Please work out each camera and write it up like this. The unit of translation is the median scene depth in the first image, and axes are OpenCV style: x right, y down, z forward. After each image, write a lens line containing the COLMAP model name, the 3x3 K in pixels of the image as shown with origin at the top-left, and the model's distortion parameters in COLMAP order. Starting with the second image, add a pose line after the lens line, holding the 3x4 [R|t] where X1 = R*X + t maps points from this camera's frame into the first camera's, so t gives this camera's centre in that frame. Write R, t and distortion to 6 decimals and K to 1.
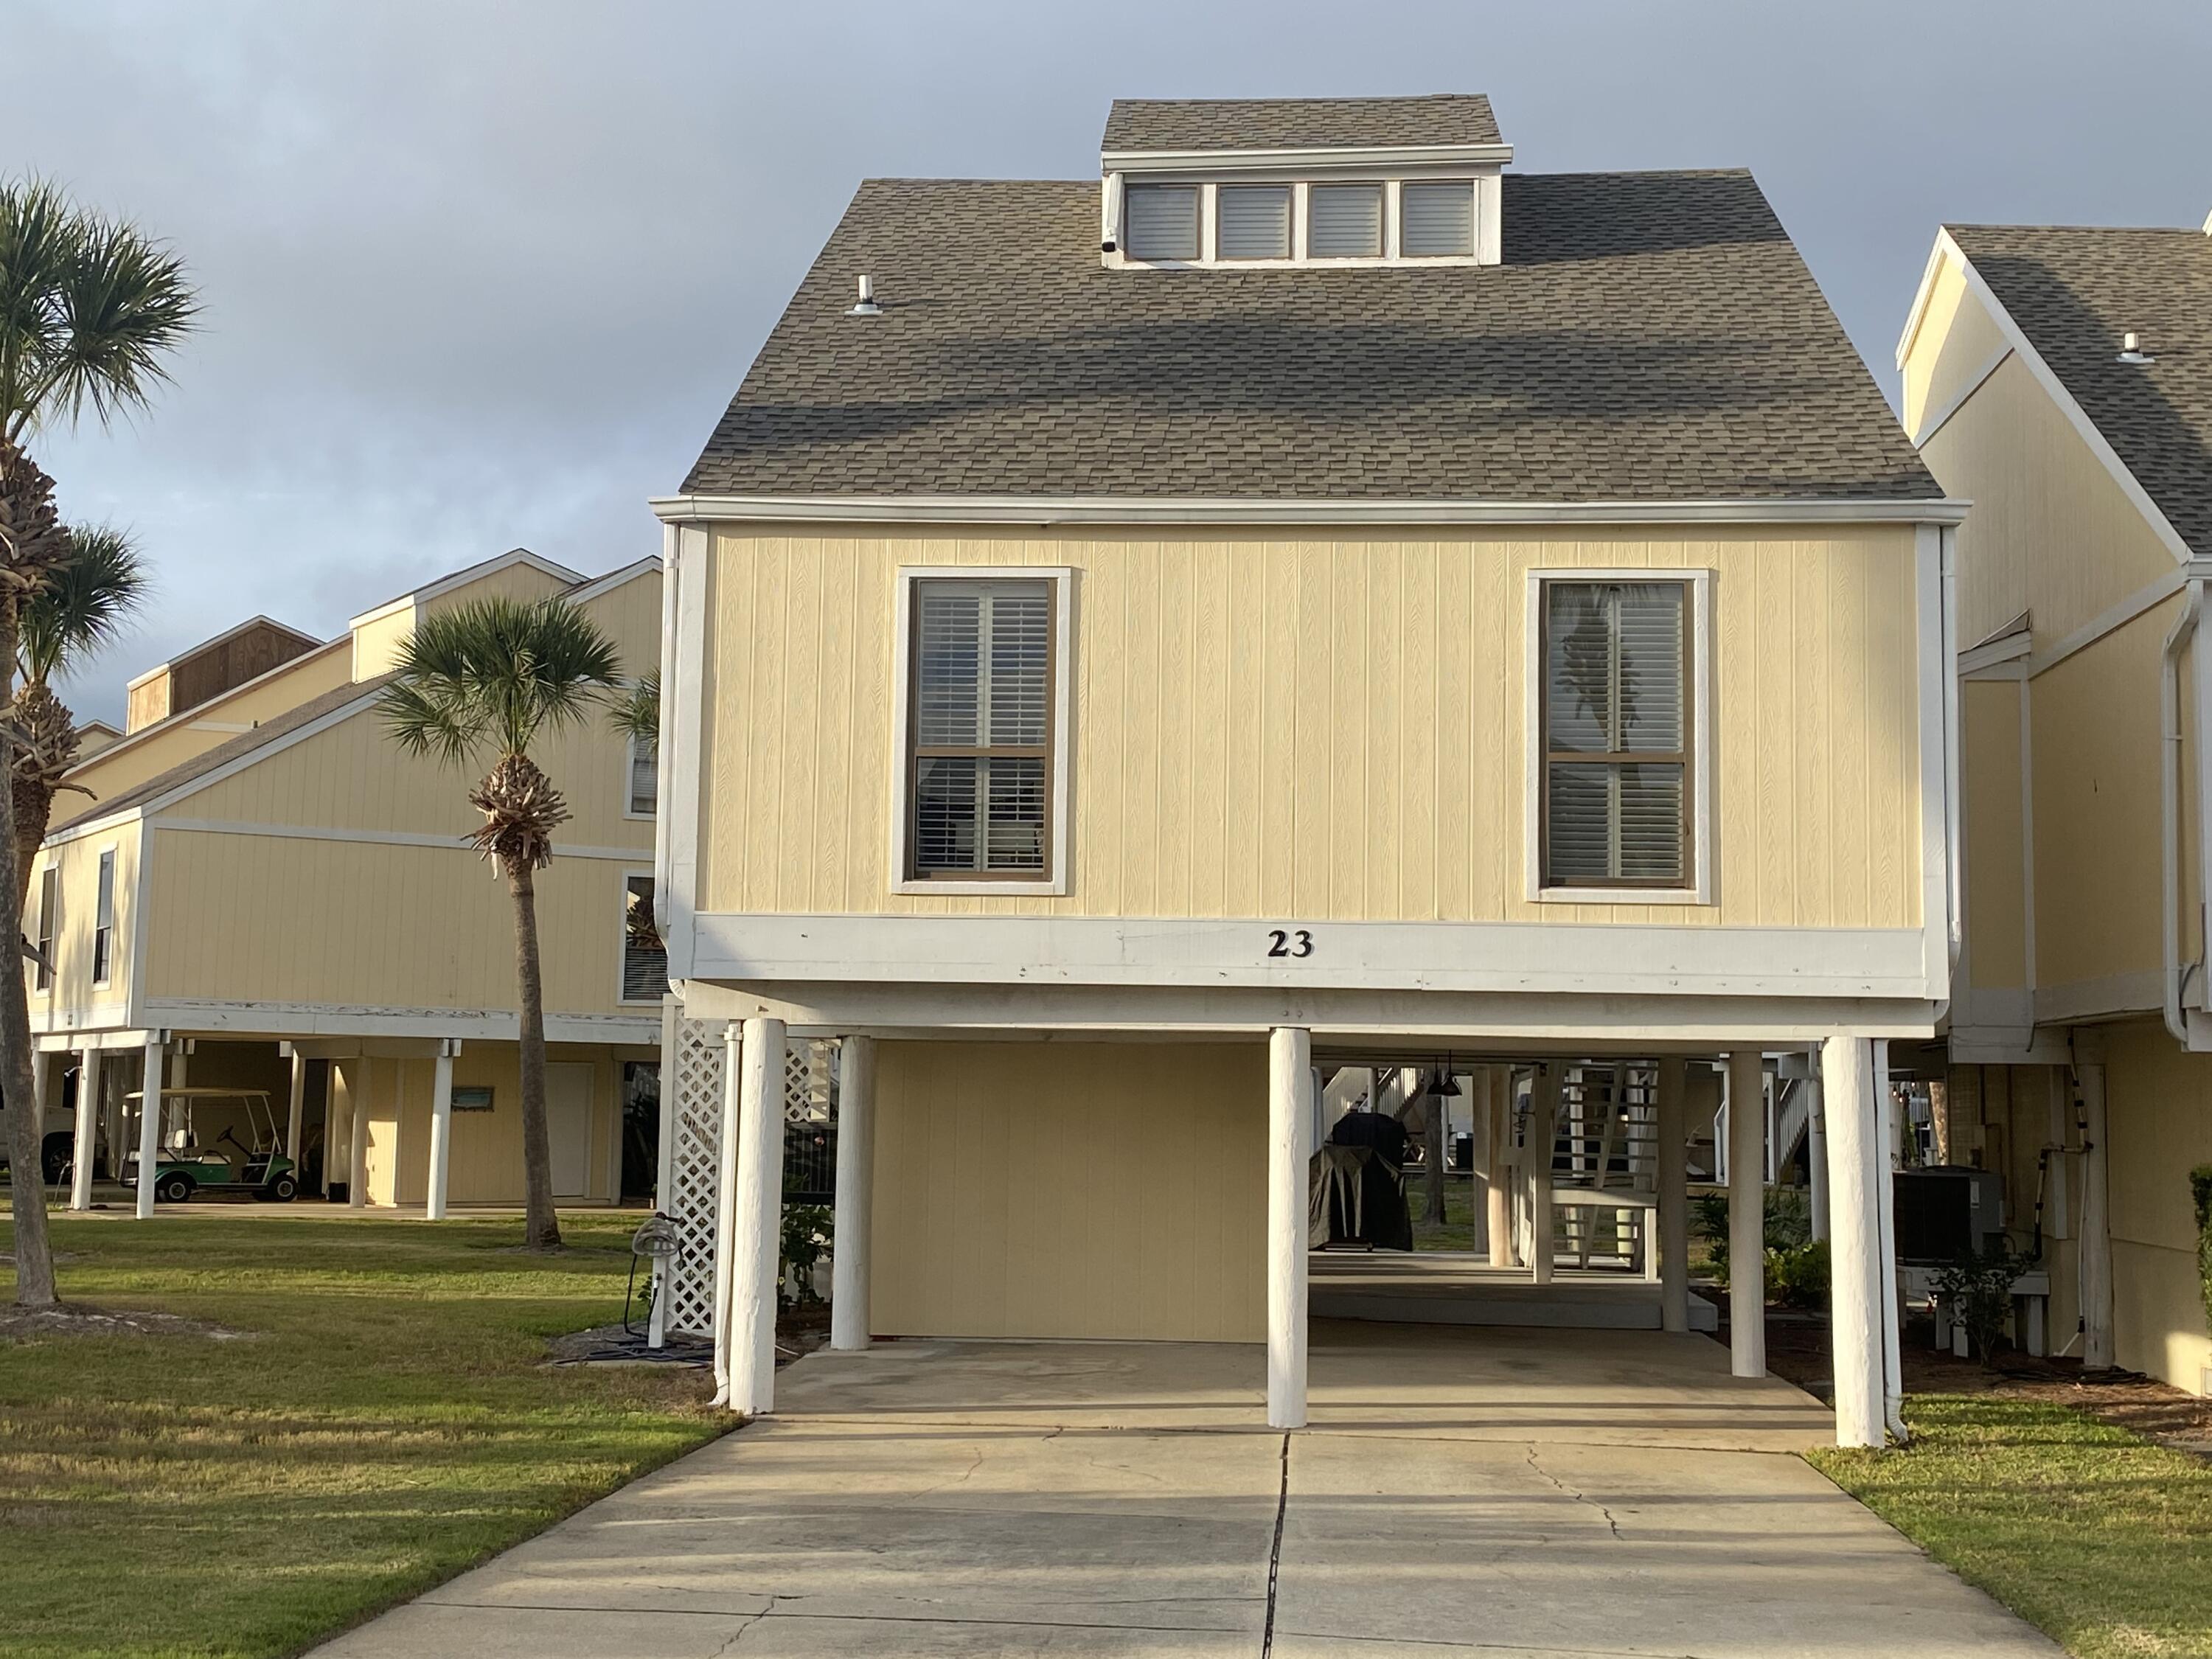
lens RADIAL K [[2622.1, 0, 1106.0], [0, 2622.1, 829.5], [0, 0, 1]] dist [0.124874, -0.036224]
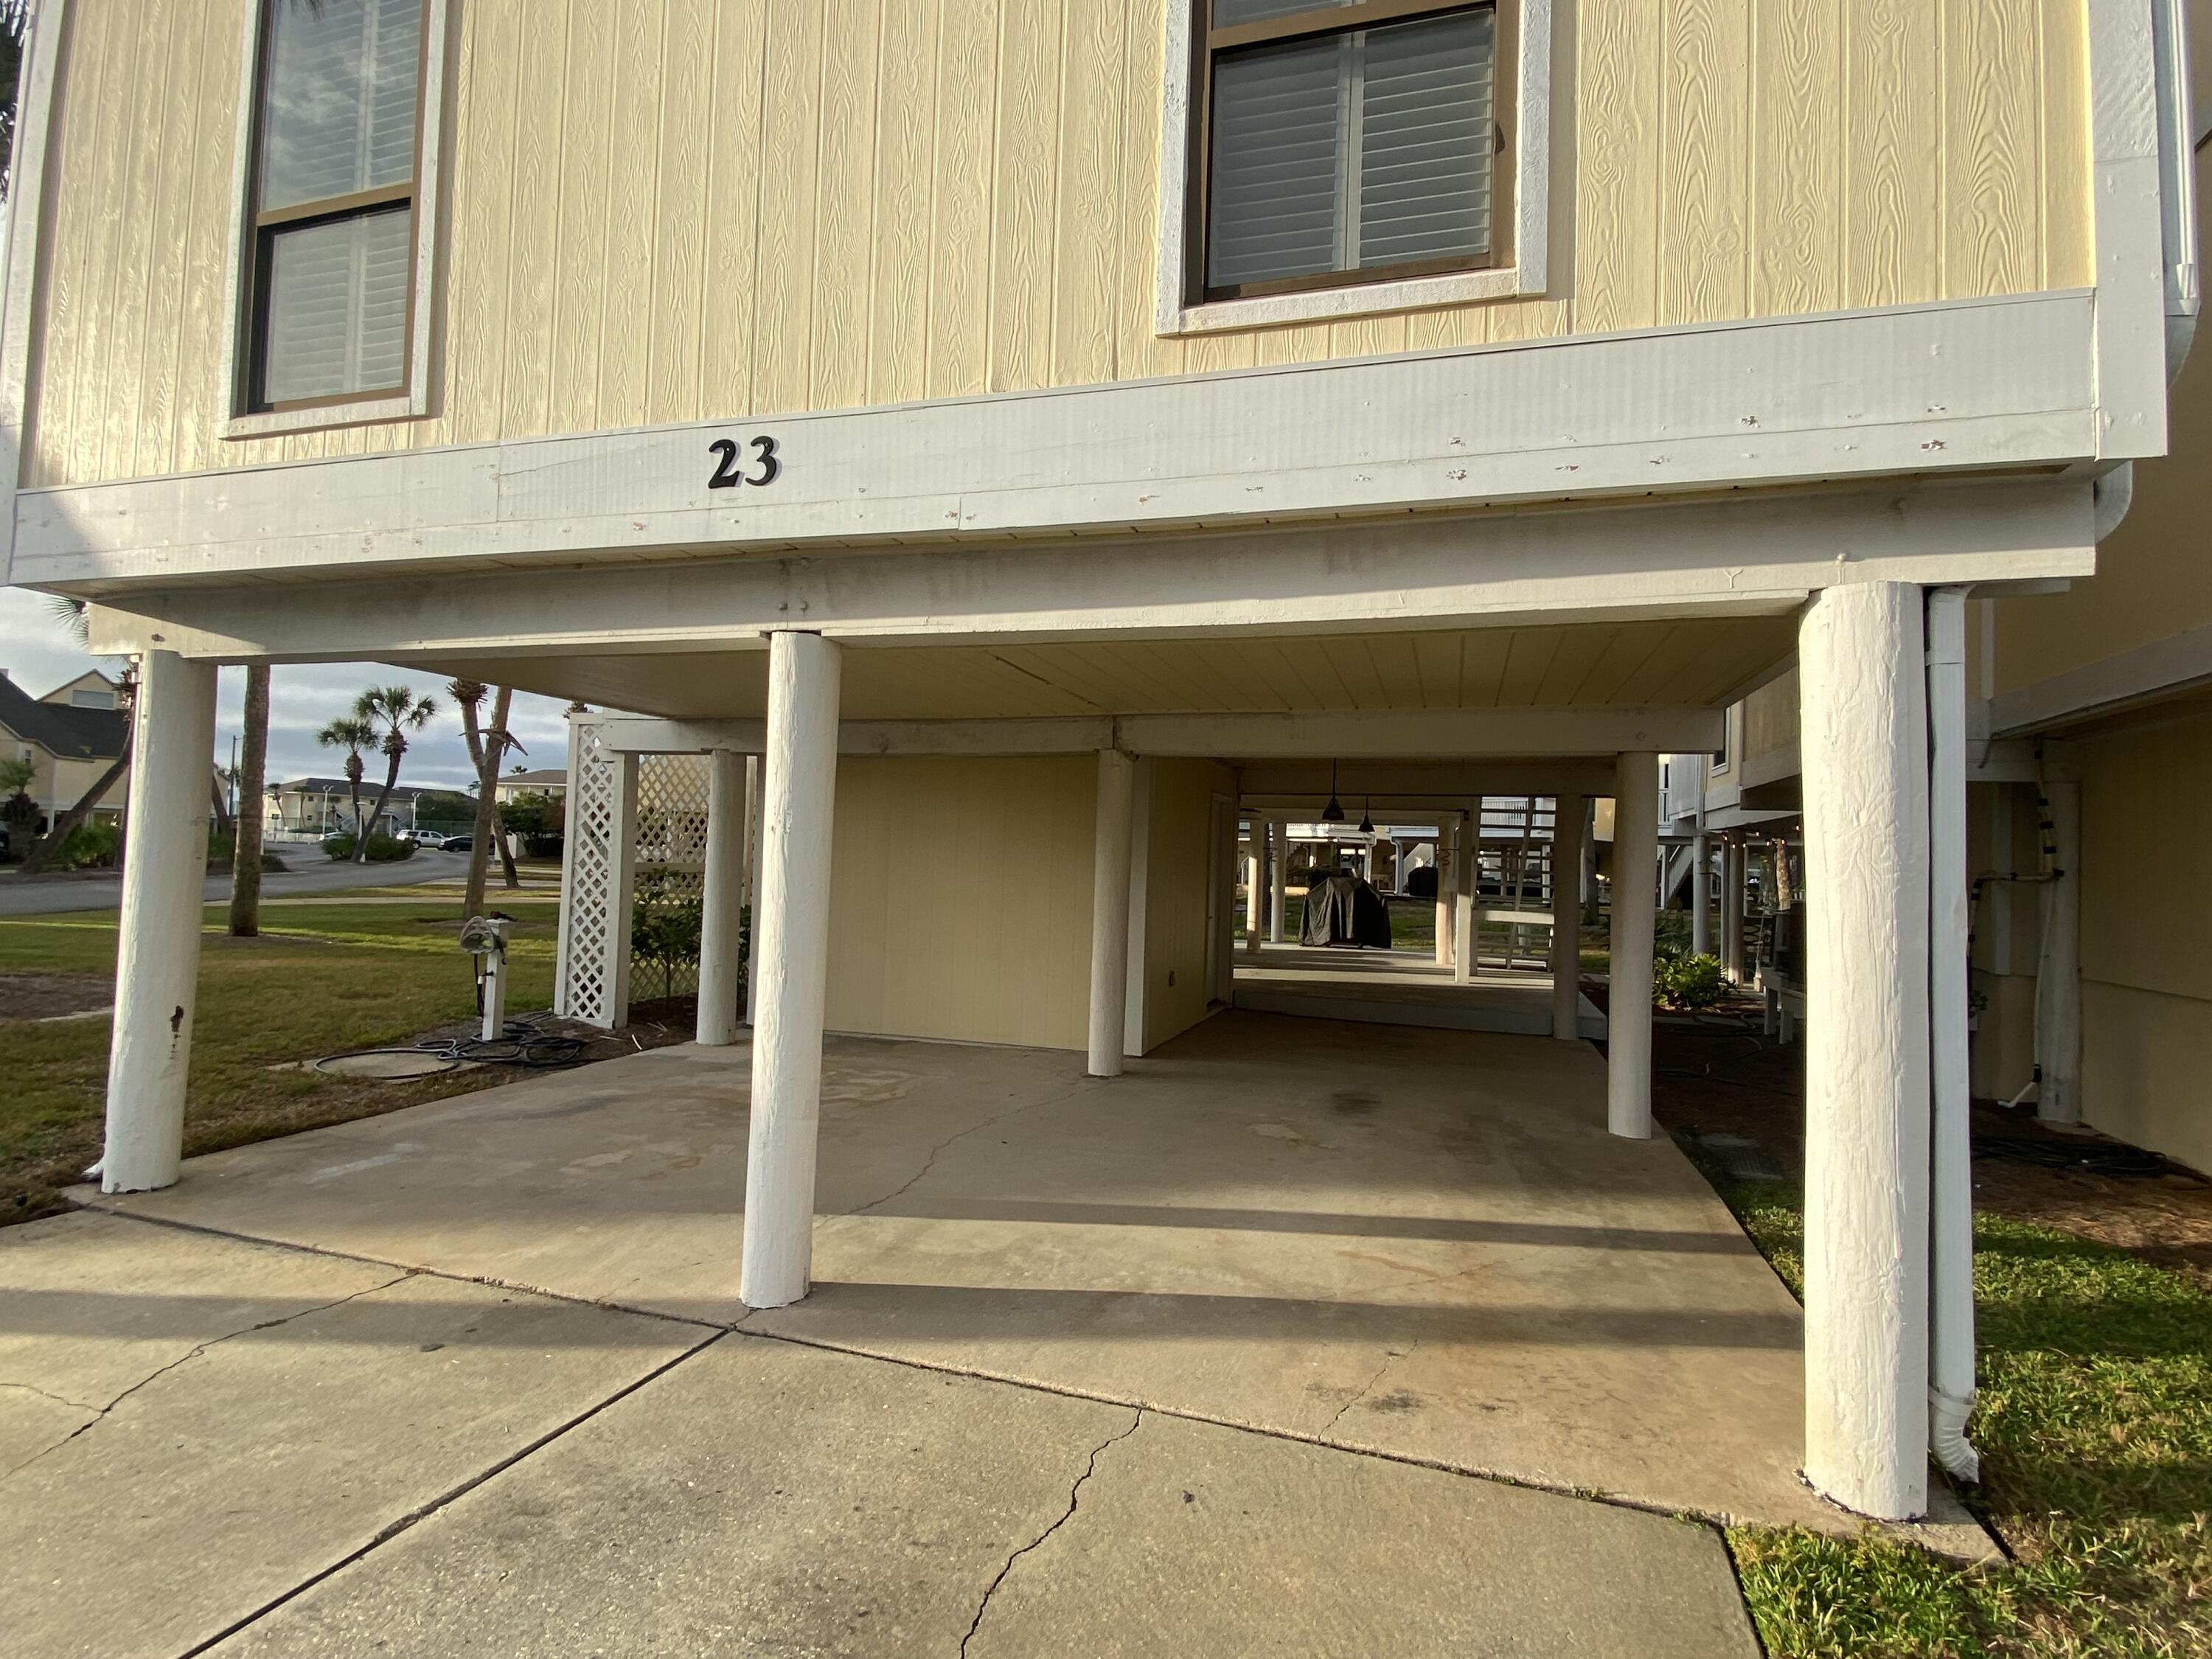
lens RADIAL K [[1086.5, 0, 1106.0], [0, 1086.5, 829.5], [0, 0, 1]] dist [0.013600, -0.000651]
pose [[0.974429, 0.009167, -0.224507, 0.193477], [0.006454, 0.997613, 0.068744, 0.103535], [0.224602, -0.068435, 0.972045, 0.776285]]
